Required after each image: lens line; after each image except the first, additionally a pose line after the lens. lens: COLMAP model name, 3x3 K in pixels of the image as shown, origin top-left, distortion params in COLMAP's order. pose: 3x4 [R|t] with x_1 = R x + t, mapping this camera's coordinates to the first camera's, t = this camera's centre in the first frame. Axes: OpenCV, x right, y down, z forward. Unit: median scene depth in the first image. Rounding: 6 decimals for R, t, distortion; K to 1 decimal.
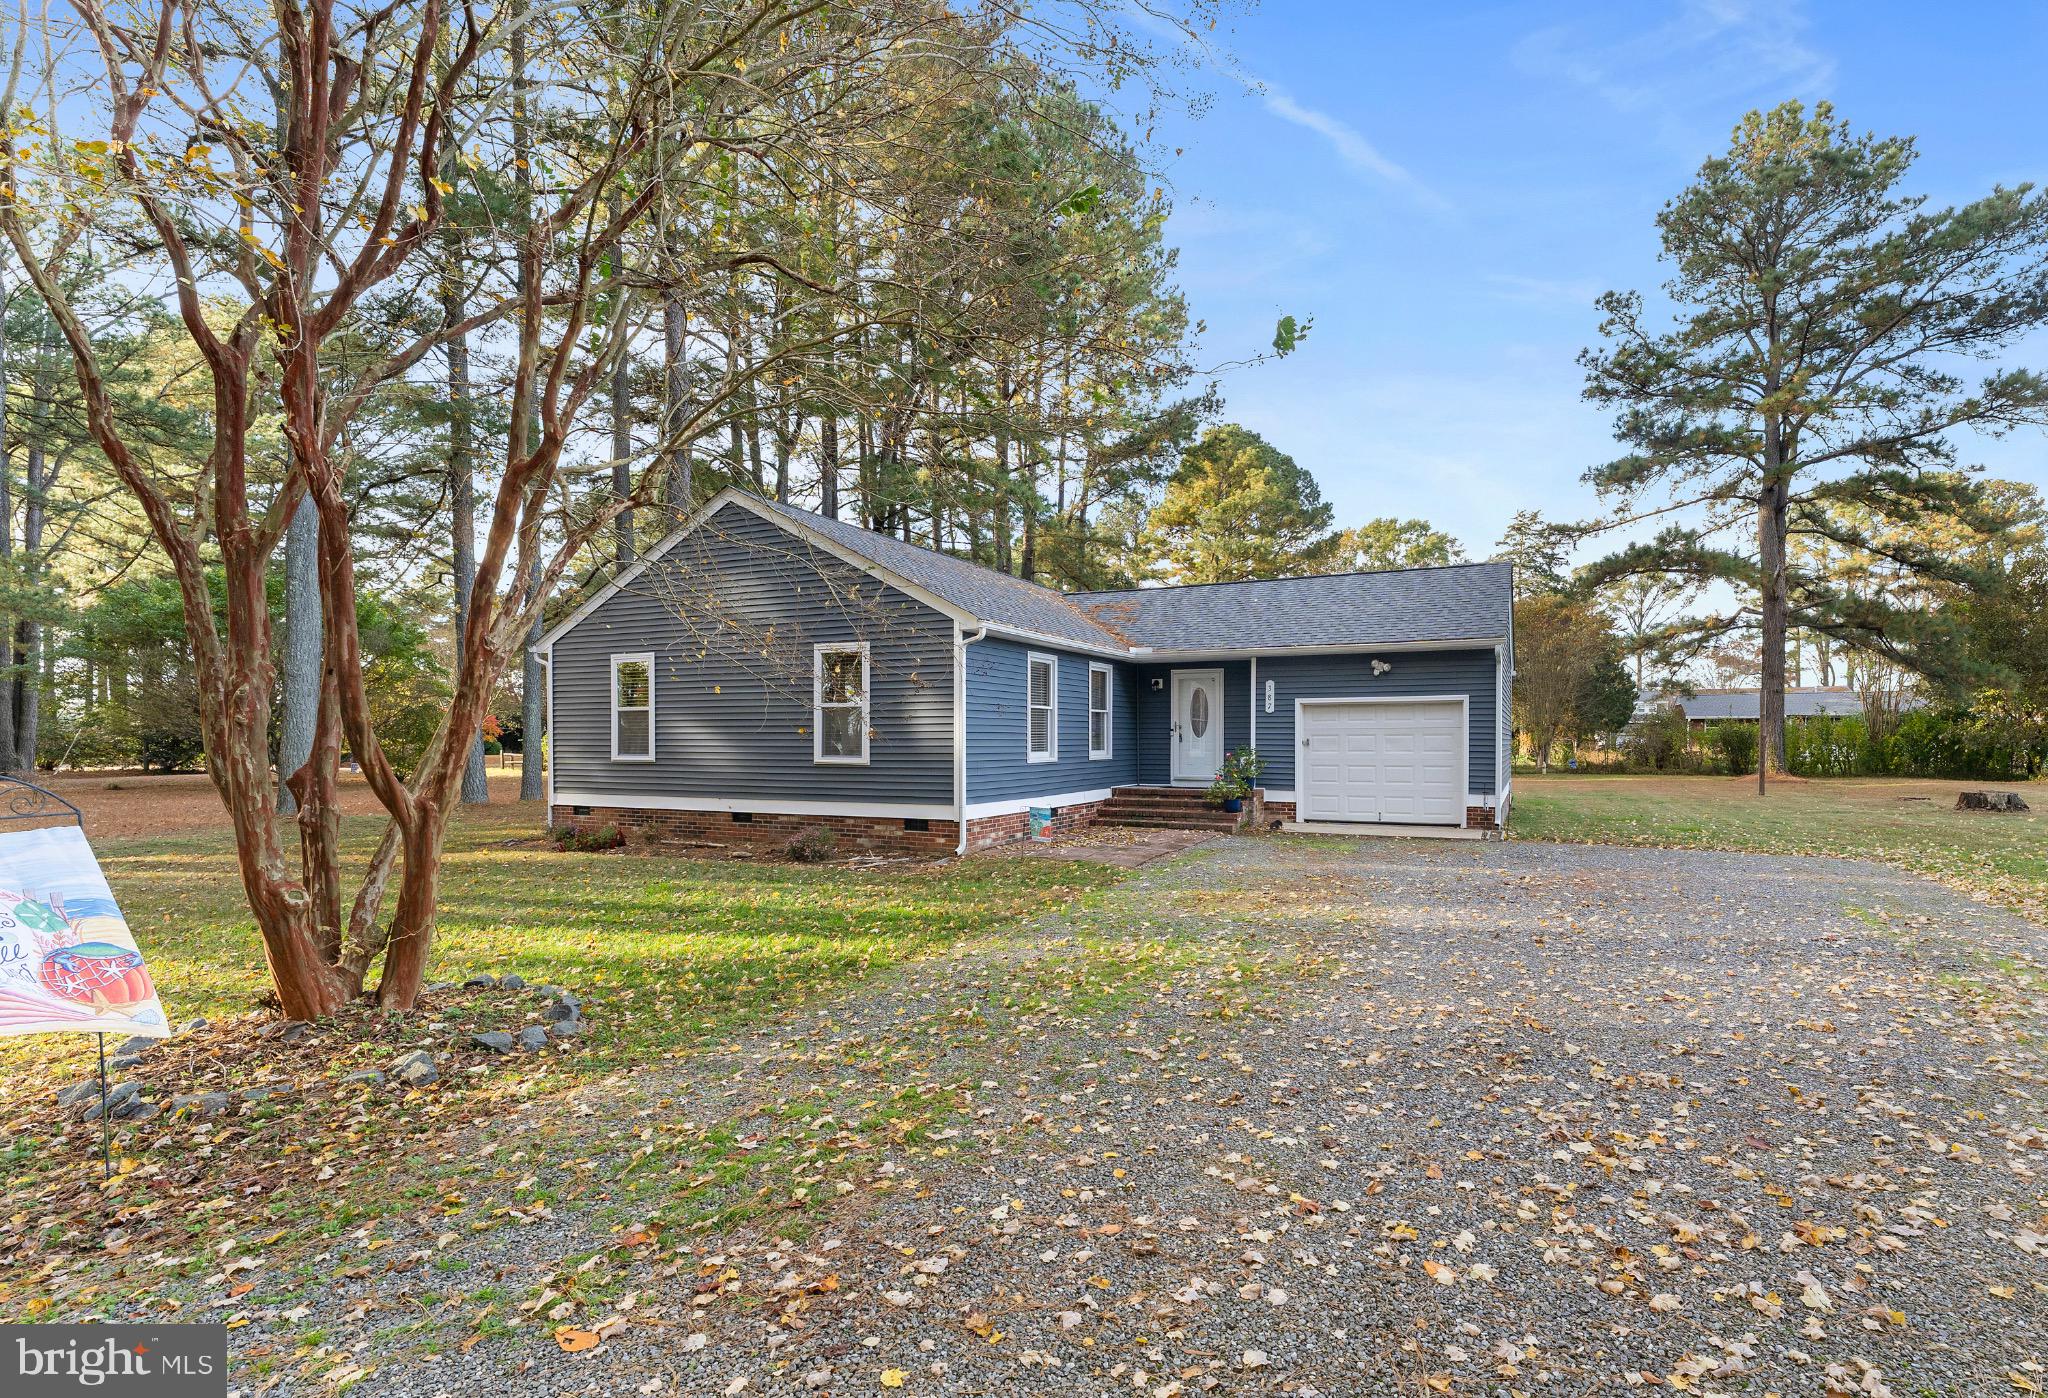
lens RADIAL K [[933.2, 0, 1130.2], [0, 933.2, 762.4], [0, 0, 1]] dist [0.002679, -0.000848]
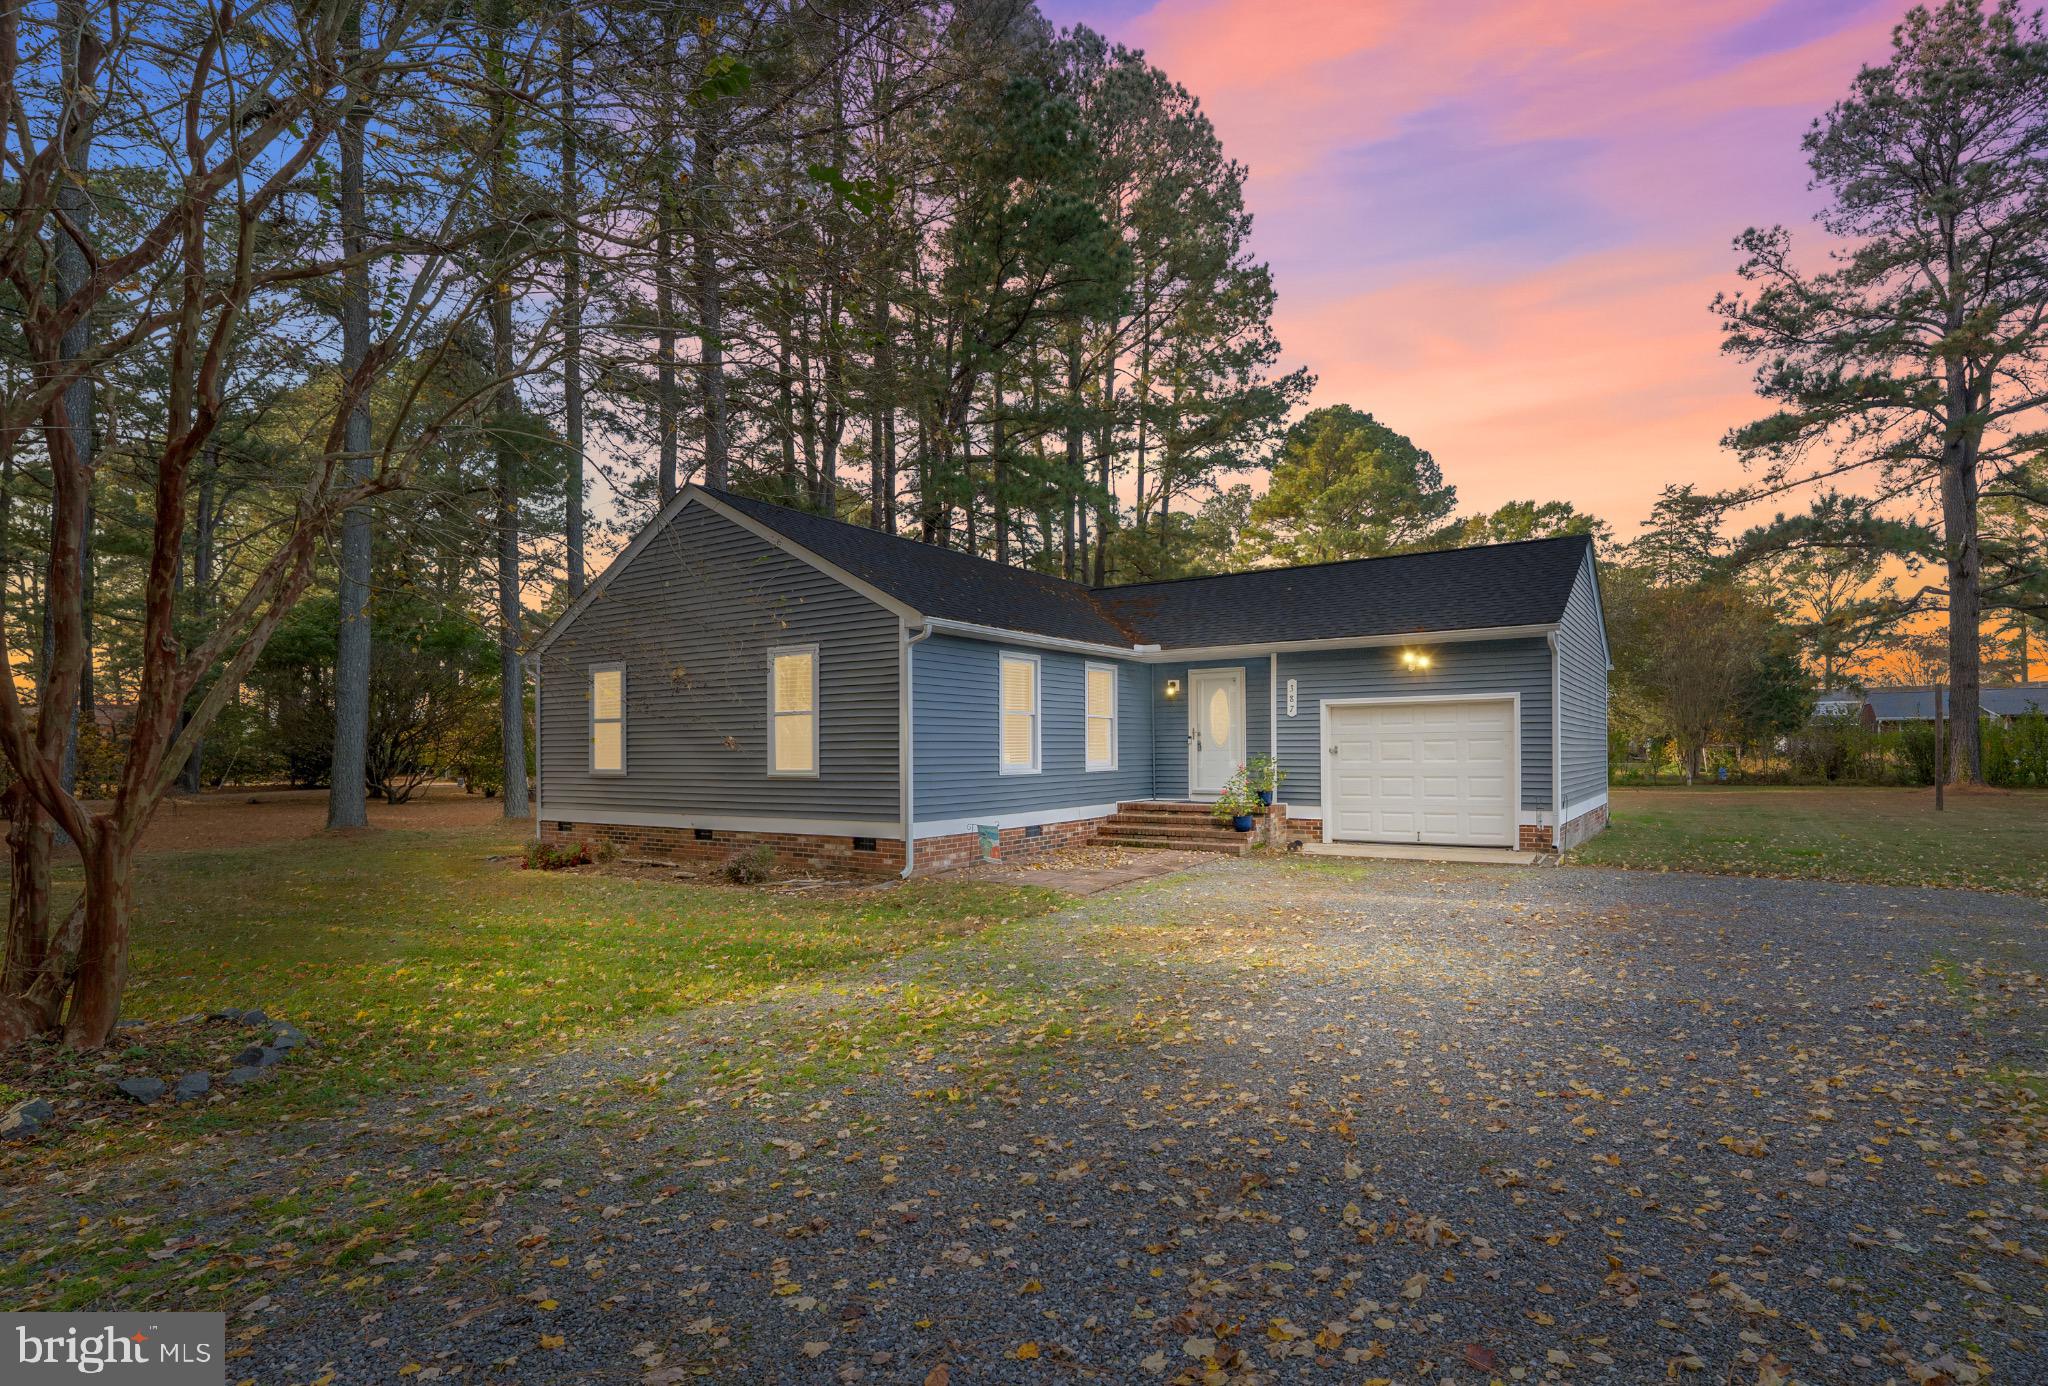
lens RADIAL K [[991.1, 0, 1123.5], [0, 991.1, 761.5], [0, 0, 1]] dist [-0.021603, 0.002065]
pose [[0.990788, -0.005990, -0.135293, 0.103042], [0.004158, 0.999896, -0.013819, 0.000837], [0.135362, 0.013130, 0.990709, 0.057283]]
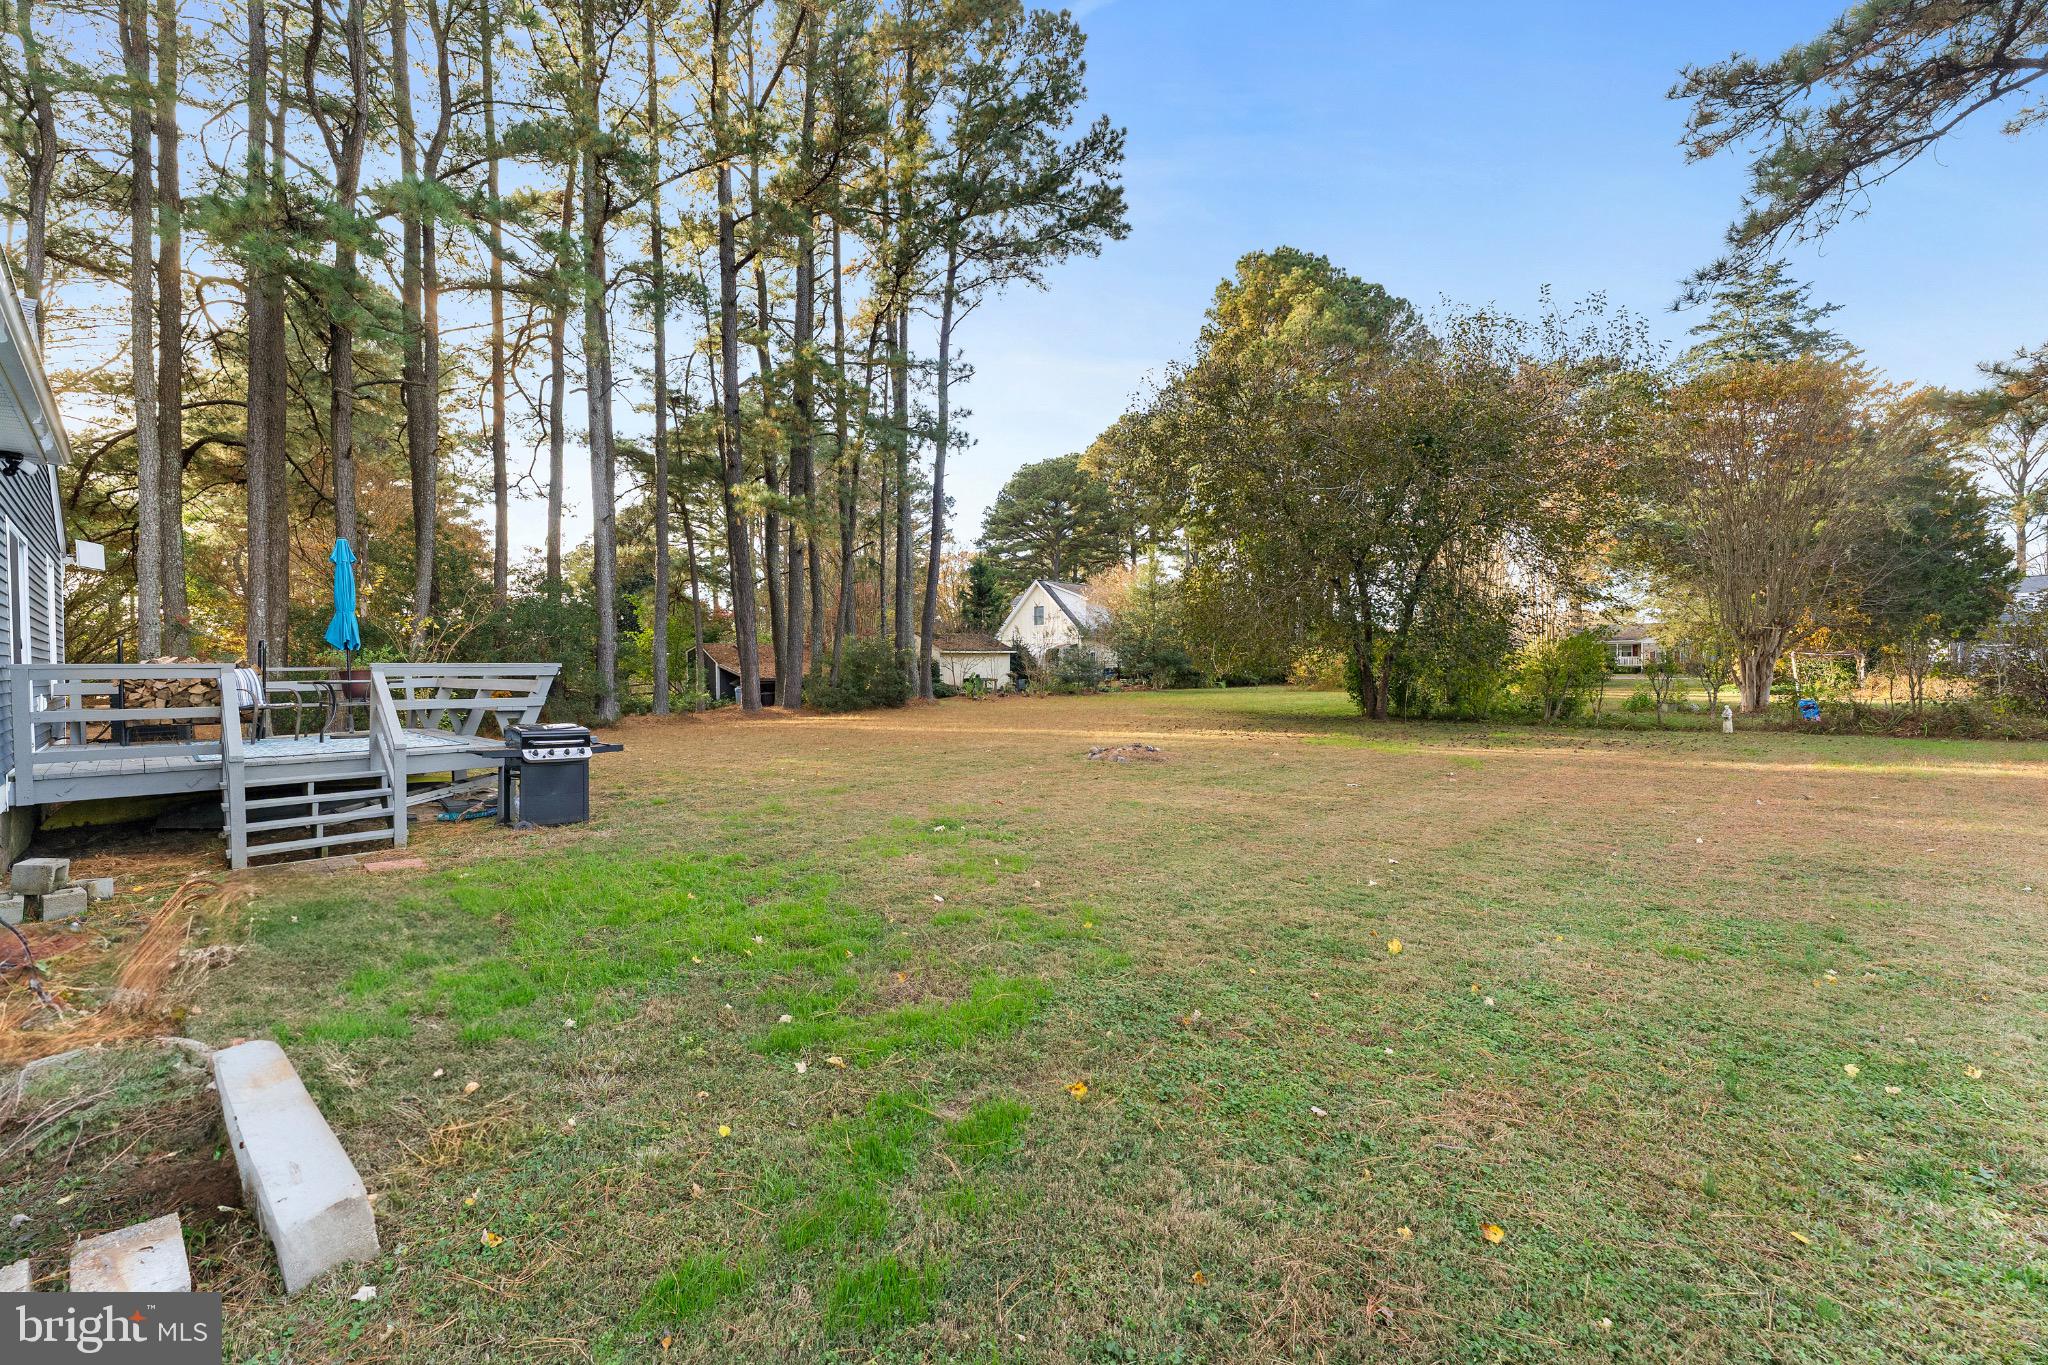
lens RADIAL K [[851.2, 0, 1028.3], [0, 851.2, 695.5], [0, 0, 1]] dist [-0.003680, -0.000064]
pose [[0.933095, -0.010842, -0.359467, 0.594009], [0.011288, 0.999936, -0.000859, -0.018908], [0.359454, -0.003257, 0.933157, 1.079517]]
